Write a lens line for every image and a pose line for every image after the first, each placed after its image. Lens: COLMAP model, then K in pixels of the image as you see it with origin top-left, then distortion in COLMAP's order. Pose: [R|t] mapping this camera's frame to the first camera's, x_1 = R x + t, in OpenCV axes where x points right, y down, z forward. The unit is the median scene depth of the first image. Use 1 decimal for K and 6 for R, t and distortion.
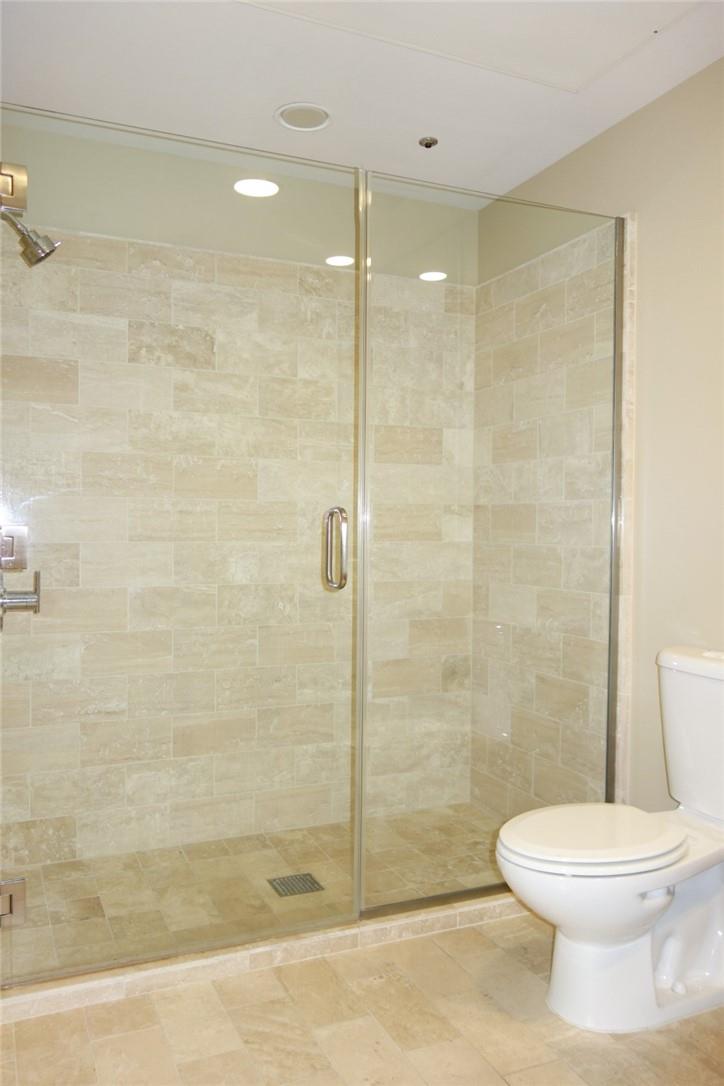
lens RADIAL K [[865.8, 0, 362.9], [0, 865.8, 544.5], [0, 0, 1]] dist [0.008403, -0.003998]
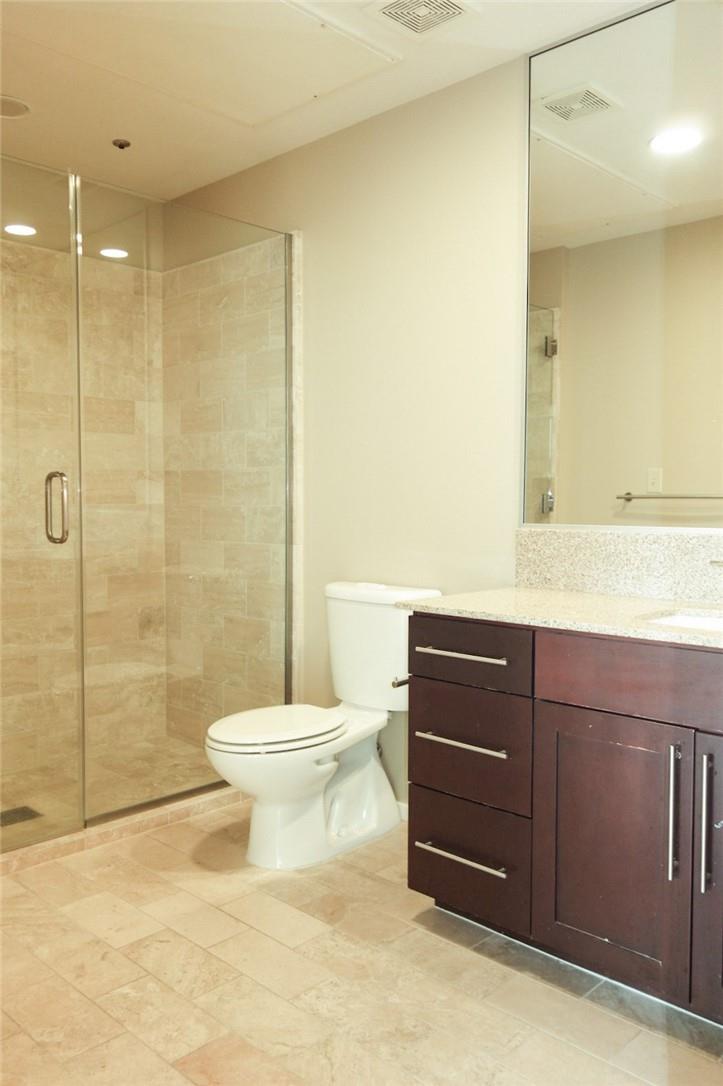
lens RADIAL K [[865.8, 0, 360.3], [0, 865.8, 546.4], [0, 0, 1]] dist [0.008403, -0.003998]
pose [[0.929330, -0.027148, 0.368252, -0.059241], [0.012481, 0.999033, 0.042153, 0.008835], [-0.369040, -0.034578, 0.928770, -0.153957]]
